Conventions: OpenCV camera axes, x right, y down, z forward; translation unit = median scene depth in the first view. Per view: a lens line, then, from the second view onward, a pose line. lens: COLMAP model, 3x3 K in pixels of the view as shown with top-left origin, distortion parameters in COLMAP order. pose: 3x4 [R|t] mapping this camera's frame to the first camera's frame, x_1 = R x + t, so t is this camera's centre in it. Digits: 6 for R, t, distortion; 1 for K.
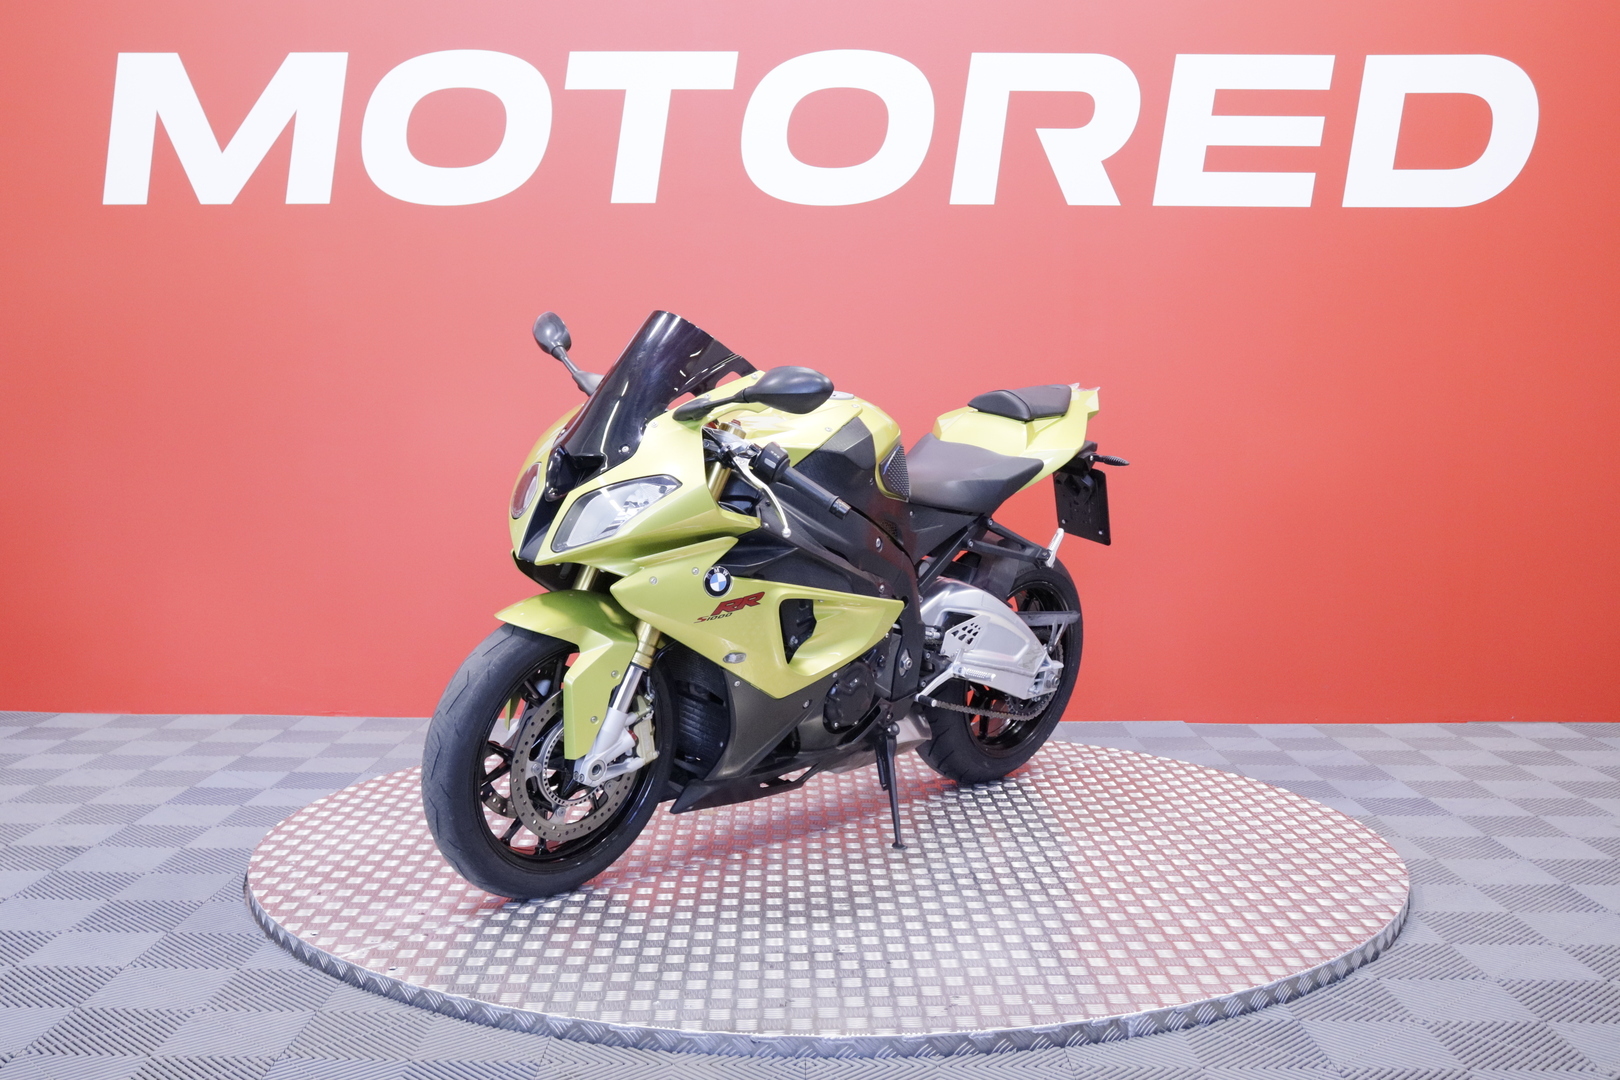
lens RADIAL K [[1799.4, 0, 813.0], [0, 1799.4, 538.0], [0, 0, 1]] dist [-0.041837, 0.000000]
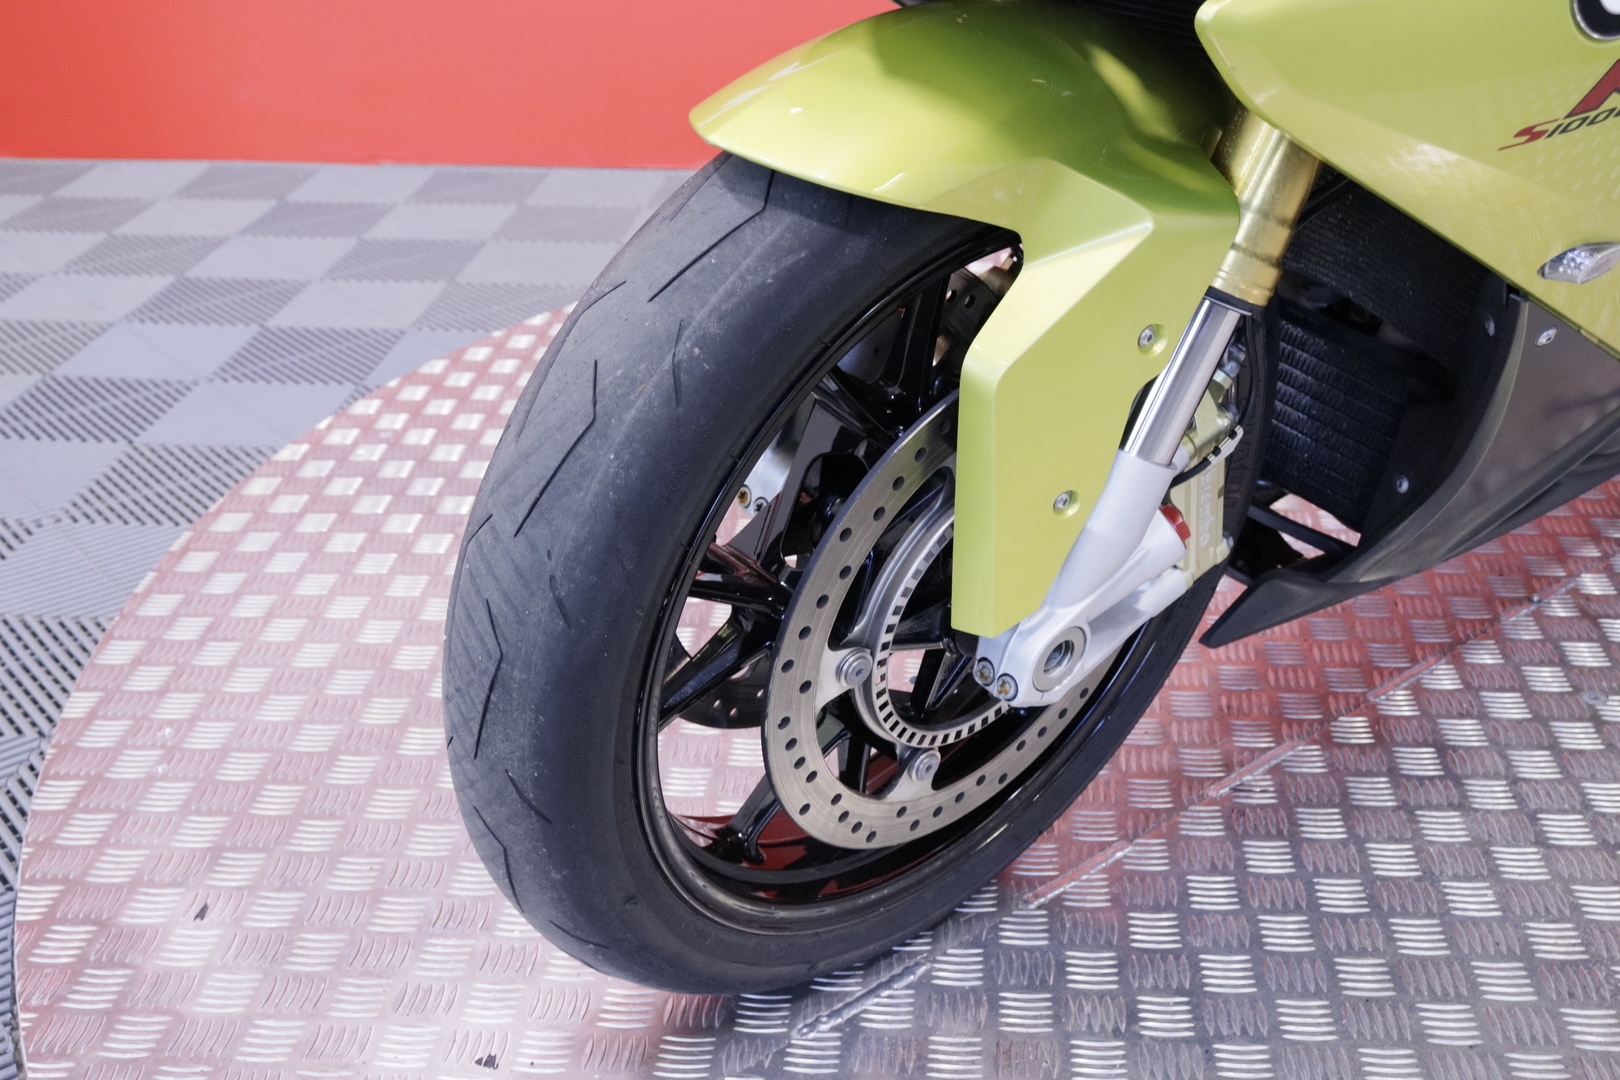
lens RADIAL K [[1916.3, 0, 801.3], [0, 1916.3, 542.0], [0, 0, 1]] dist [0.003013, 0.000000]
pose [[0.994934, 0.029216, -0.096191, -0.132959], [0.006441, 0.936346, 0.351020, 0.005071], [0.100323, -0.349862, 0.931414, 0.723695]]
